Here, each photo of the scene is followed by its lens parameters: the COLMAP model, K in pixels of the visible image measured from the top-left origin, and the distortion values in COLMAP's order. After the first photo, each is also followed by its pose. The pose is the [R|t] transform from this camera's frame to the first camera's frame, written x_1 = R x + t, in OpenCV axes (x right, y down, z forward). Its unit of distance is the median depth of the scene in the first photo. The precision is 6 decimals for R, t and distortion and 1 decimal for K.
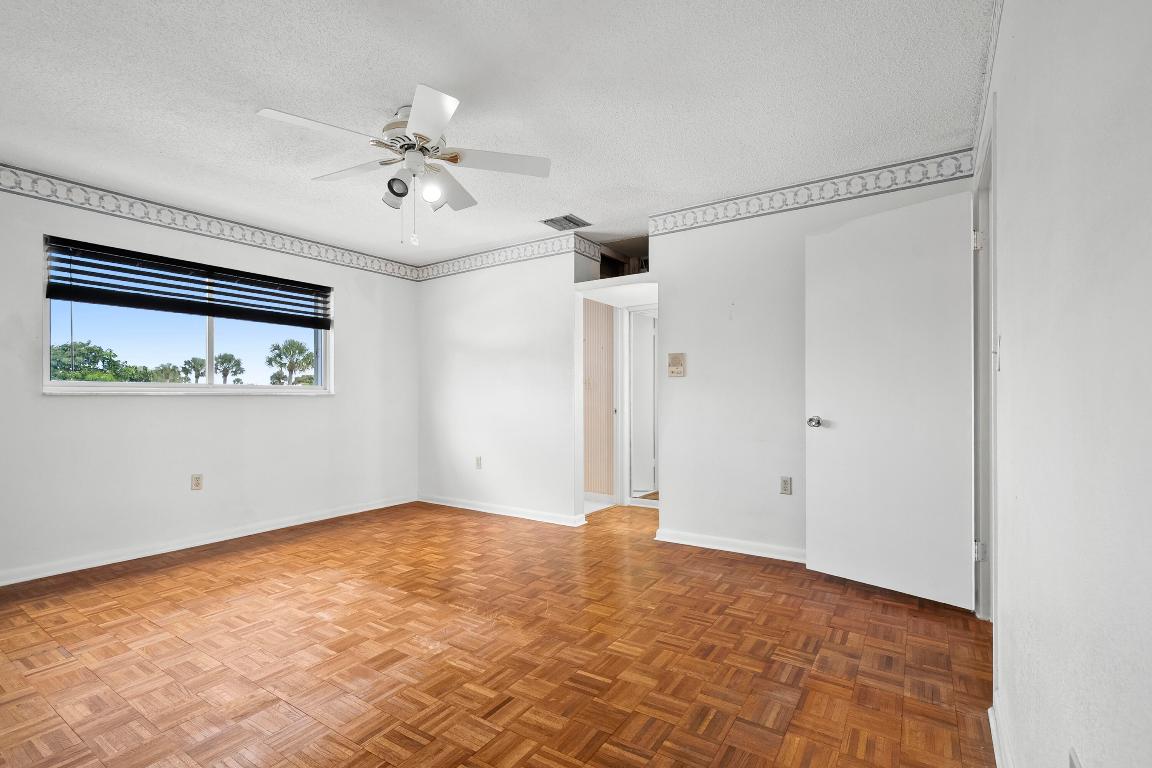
lens RADIAL K [[528.6, 0, 578.3], [0, 528.6, 393.9], [0, 0, 1]] dist [-0.003836, 0.000464]
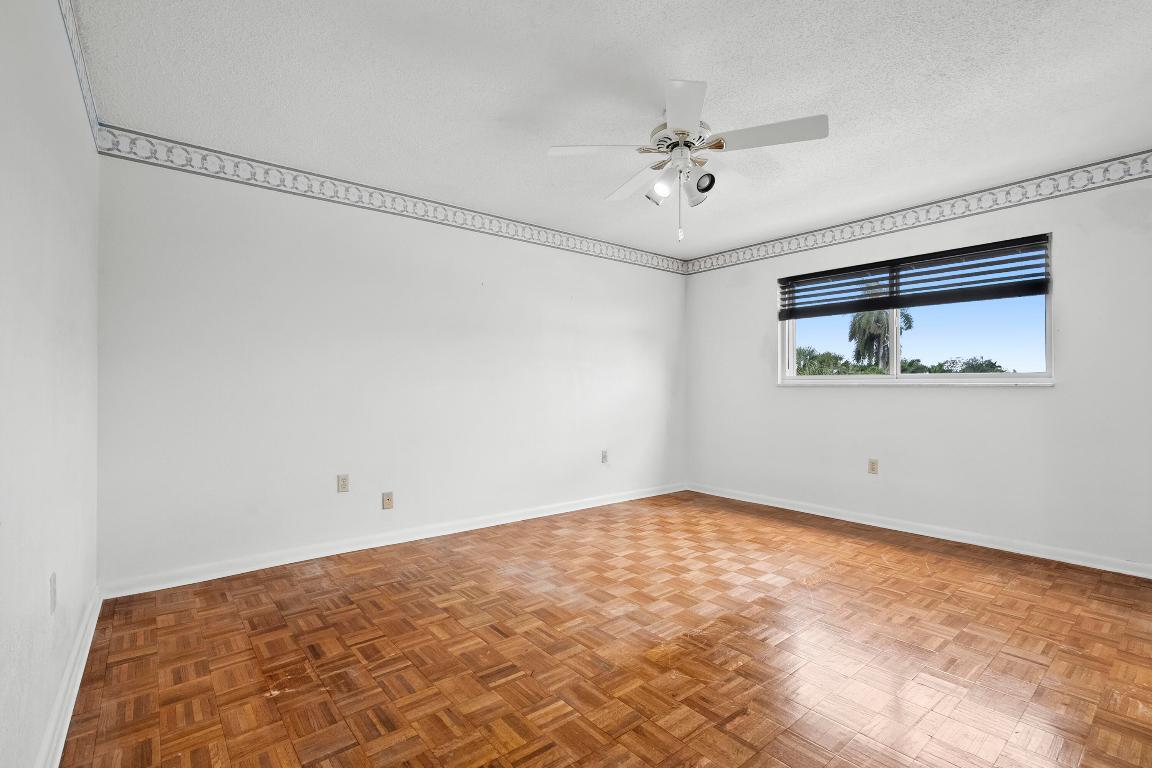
lens RADIAL K [[528.6, 0, 579.7], [0, 528.6, 374.9], [0, 0, 1]] dist [-0.003836, 0.000464]
pose [[-0.298360, -0.019052, -0.954263, 0.637497], [0.004099, 0.999766, -0.021242, 0.001200], [0.954445, -0.010250, -0.298212, 0.982570]]
